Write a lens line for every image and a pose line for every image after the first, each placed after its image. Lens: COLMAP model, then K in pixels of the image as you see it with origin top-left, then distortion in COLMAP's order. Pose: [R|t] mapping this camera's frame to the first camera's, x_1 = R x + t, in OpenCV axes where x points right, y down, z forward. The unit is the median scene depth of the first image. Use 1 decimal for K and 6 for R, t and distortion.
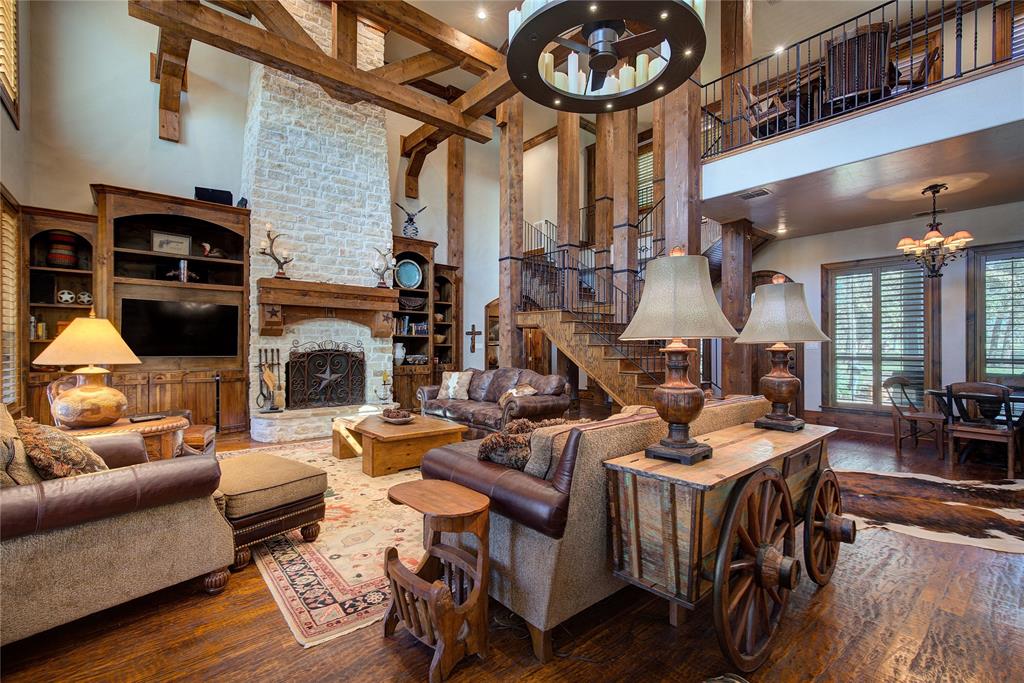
lens RADIAL K [[461.8, 0, 516.1], [0, 461.8, 344.4], [0, 0, 1]] dist [-0.003802, 0.003489]
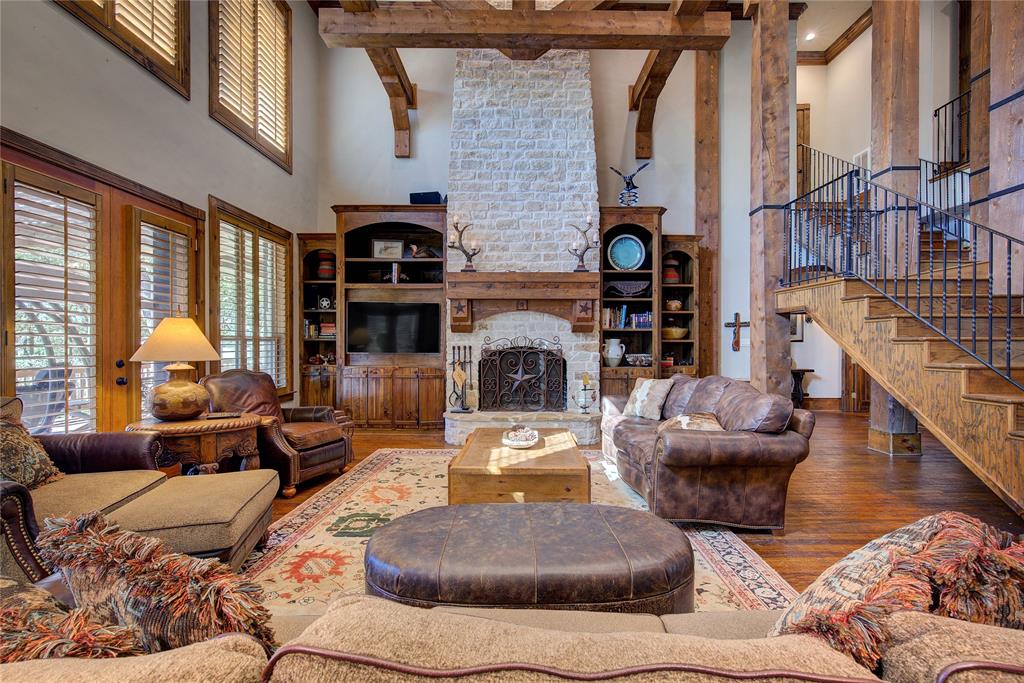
lens RADIAL K [[461.8, 0, 521.0], [0, 461.8, 342.8], [0, 0, 1]] dist [-0.003802, 0.003489]
pose [[0.765505, -0.003659, -0.643420, 0.168919], [0.005783, 0.999983, 0.001193, 0.002280], [0.643404, -0.004634, 0.765513, 0.324531]]
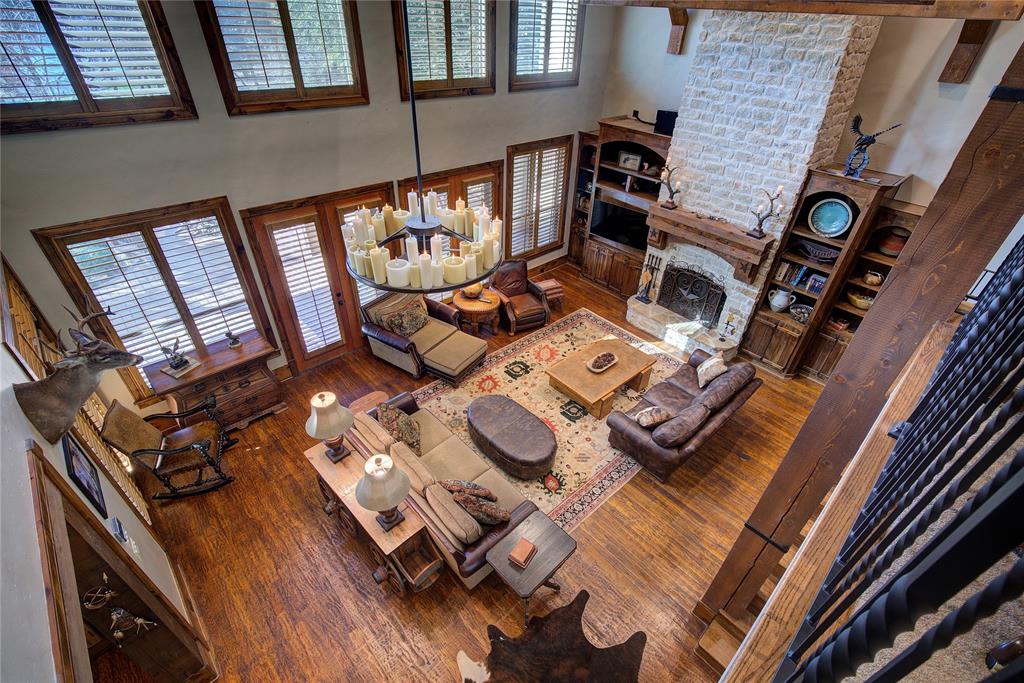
lens RADIAL K [[461.8, 0, 518.2], [0, 461.8, 343.1], [0, 0, 1]] dist [-0.003802, 0.003489]
pose [[0.055900, 0.582315, -0.811039, 0.592443], [-0.032686, 0.812941, 0.581428, -0.500129], [0.997901, -0.005992, 0.064477, 0.507501]]
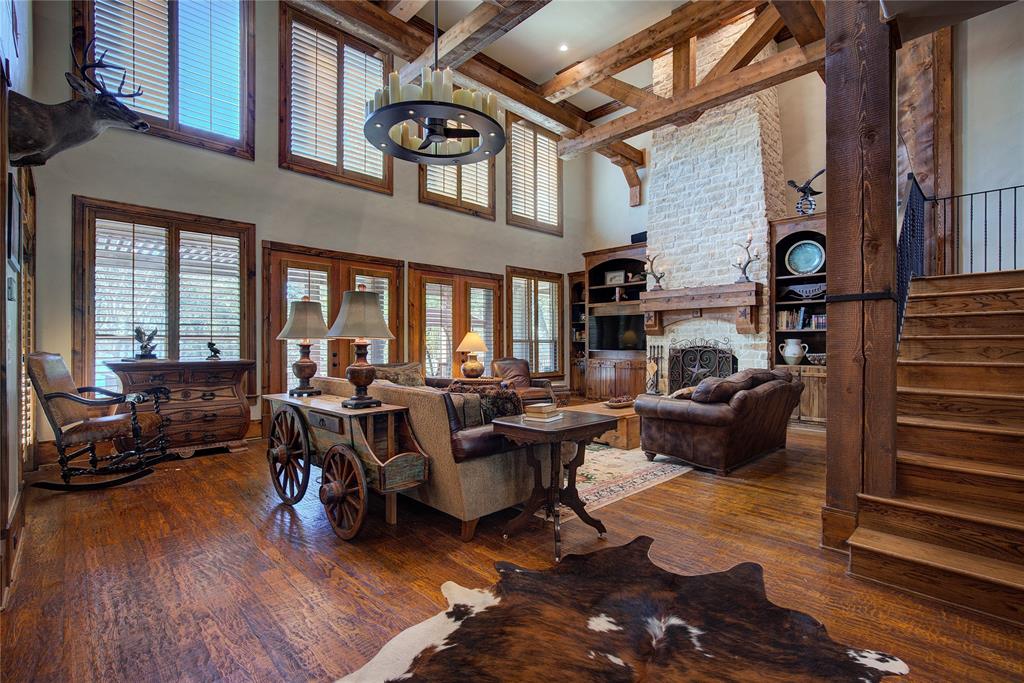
lens RADIAL K [[461.8, 0, 518.6], [0, 461.8, 340.5], [0, 0, 1]] dist [-0.003802, 0.003489]
pose [[0.070242, -0.012111, -0.997456, 0.687830], [0.007068, 0.999907, -0.011643, 0.007502], [0.997505, -0.006232, 0.070321, 0.498555]]
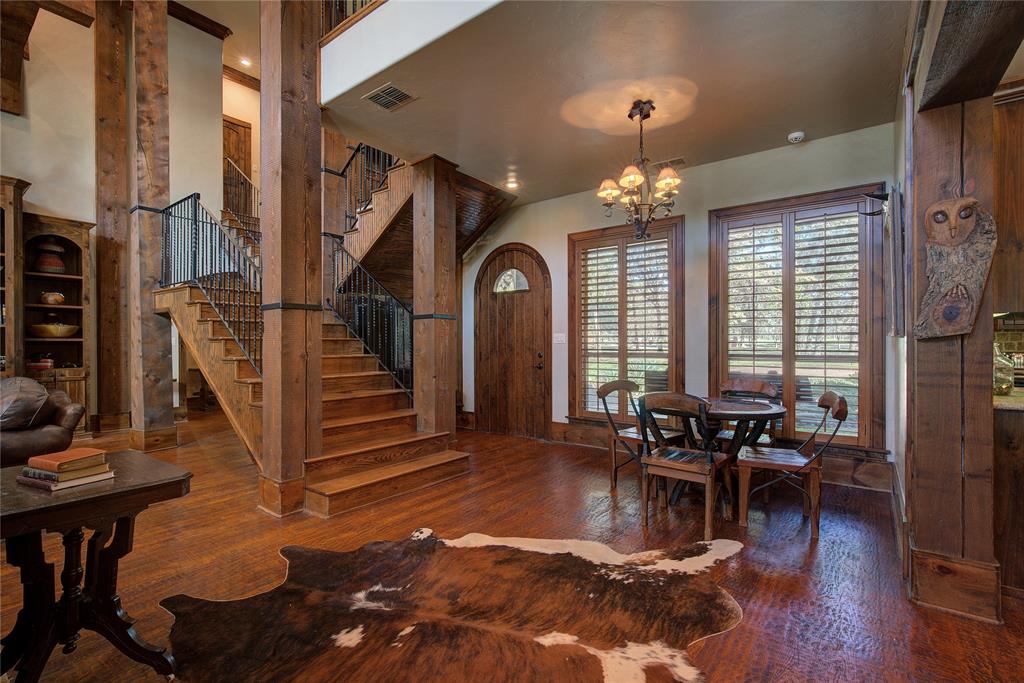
lens RADIAL K [[461.8, 0, 515.2], [0, 461.8, 346.1], [0, 0, 1]] dist [-0.003802, 0.003489]
pose [[0.976063, -0.005665, 0.217413, 0.431503], [0.003024, 0.999918, 0.012475, 0.004971], [-0.217466, -0.011519, 0.976000, 0.275839]]
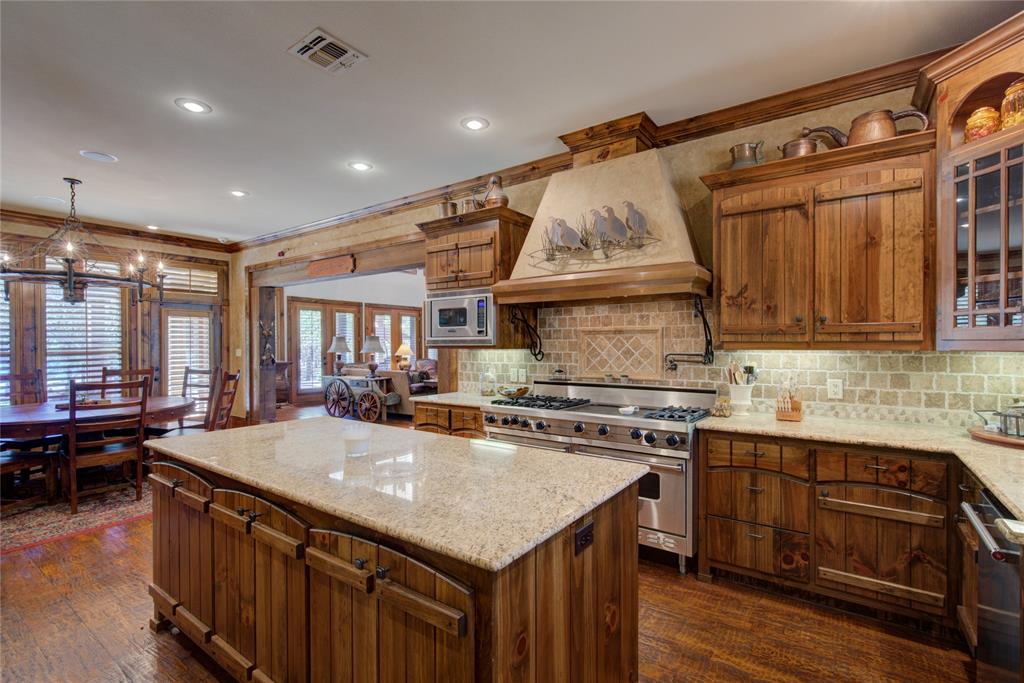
lens RADIAL K [[461.8, 0, 535.9], [0, 461.8, 343.4], [0, 0, 1]] dist [-0.003802, 0.003489]
pose [[0.289629, -0.006589, -0.957116, 1.567242], [0.013634, 0.999903, -0.002758, -0.017108], [0.957042, -0.012251, 0.289691, 0.433367]]
